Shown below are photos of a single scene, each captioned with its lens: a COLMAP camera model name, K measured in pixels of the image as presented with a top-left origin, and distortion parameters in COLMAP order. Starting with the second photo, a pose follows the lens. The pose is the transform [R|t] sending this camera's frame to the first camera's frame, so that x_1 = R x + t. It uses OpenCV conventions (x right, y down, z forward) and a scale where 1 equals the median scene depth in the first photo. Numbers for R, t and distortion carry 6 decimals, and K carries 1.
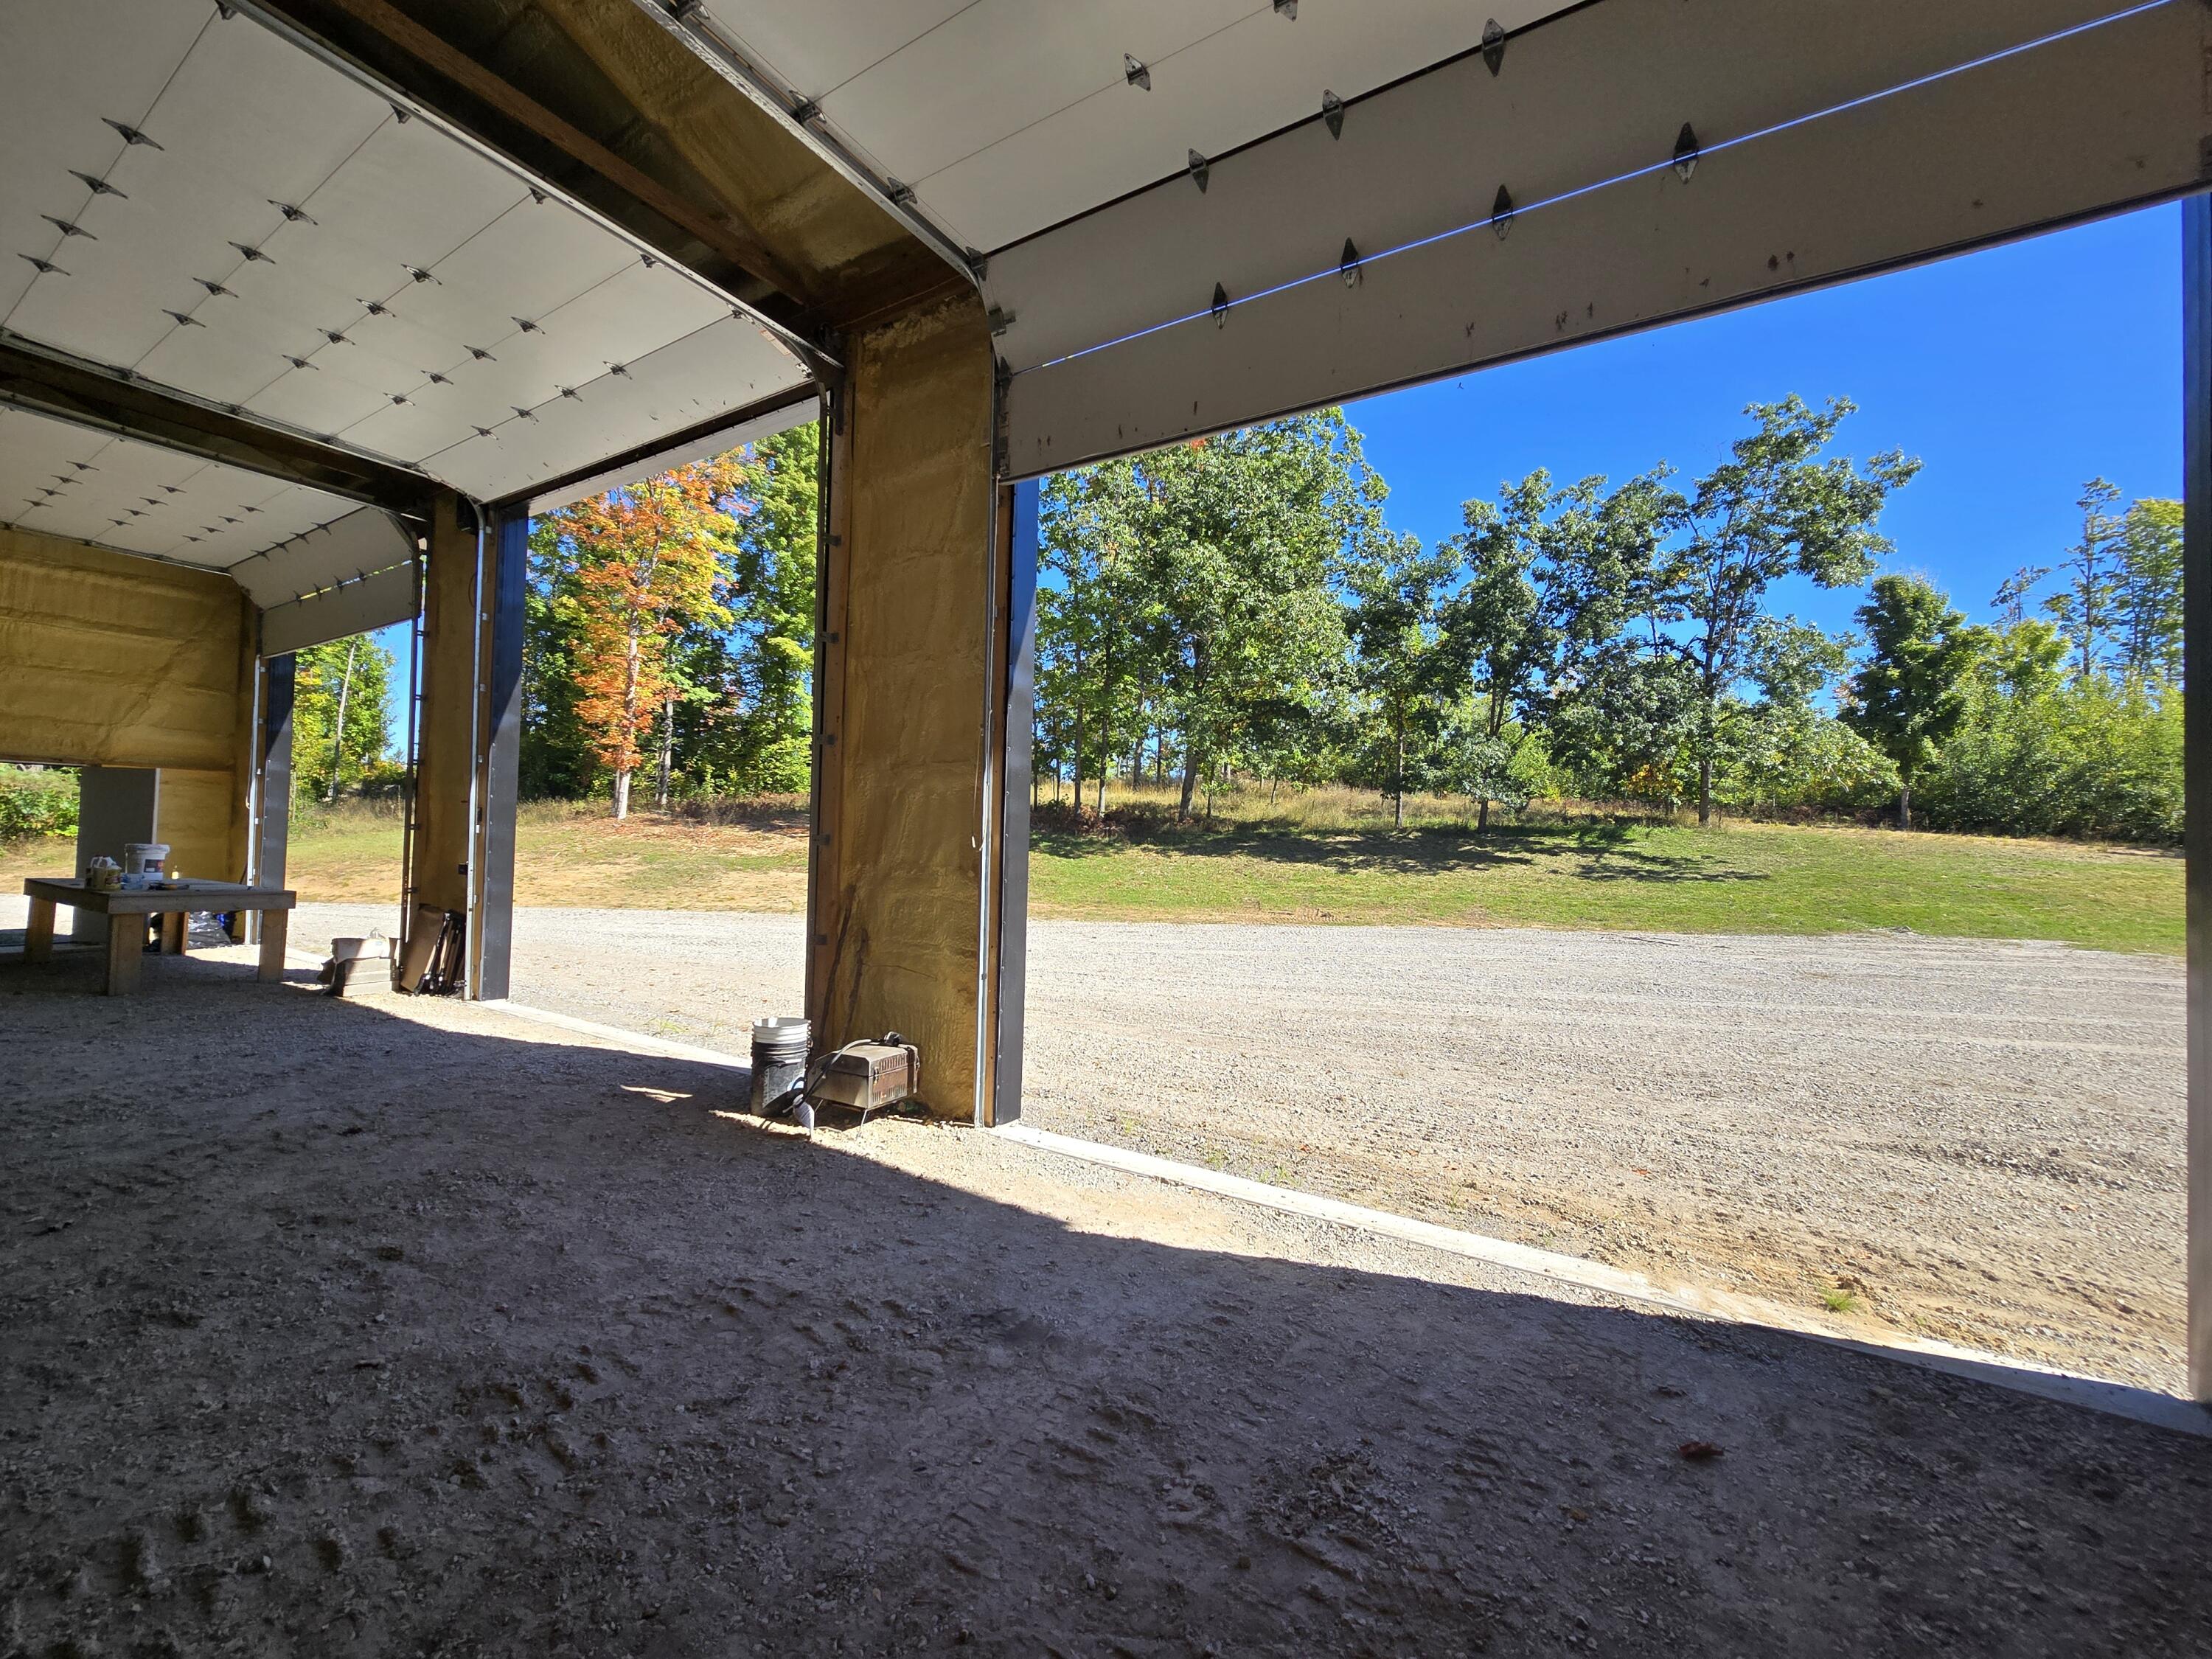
lens RADIAL K [[918.7, 0, 1092.9], [0, 918.7, 817.7], [0, 0, 1]] dist [-0.003263, 0.003227]
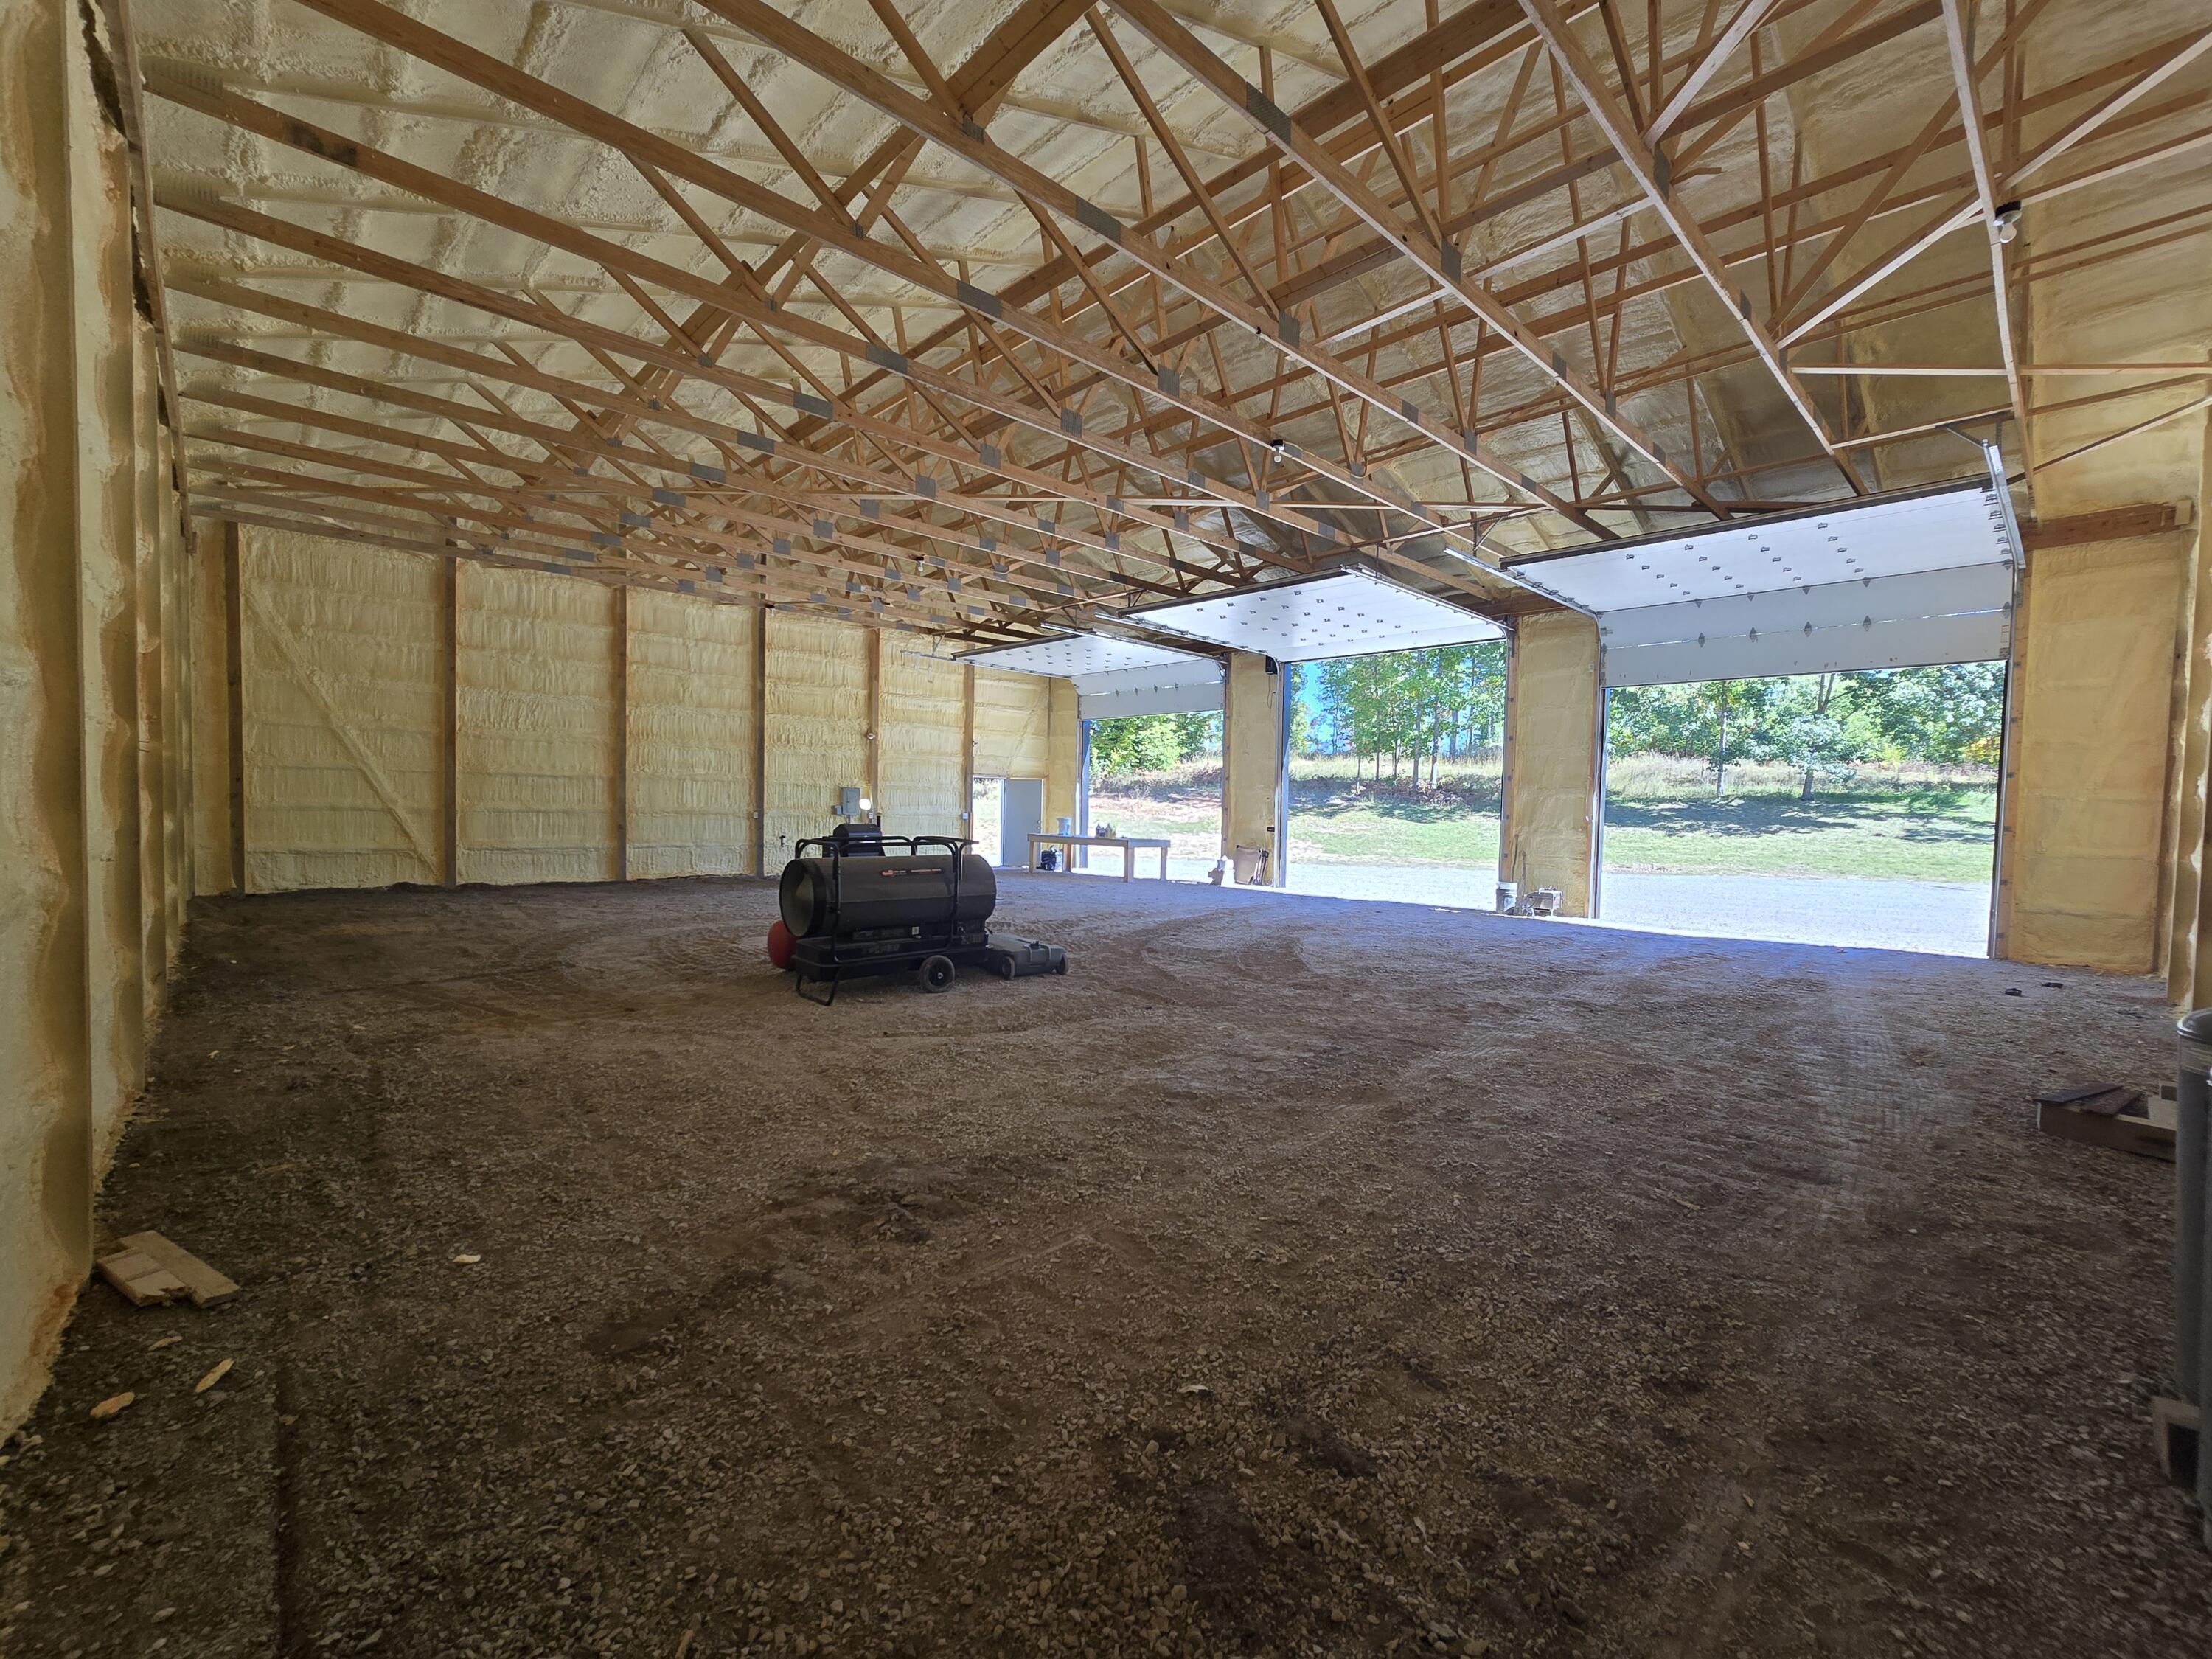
lens RADIAL K [[918.7, 0, 1128.4], [0, 918.7, 845.1], [0, 0, 1]] dist [-0.003263, 0.003227]
pose [[0.971790, 0.003652, -0.235821, -0.116618], [0.012344, 0.997722, 0.066320, -0.013470], [0.235526, -0.067360, 0.969531, -0.287338]]
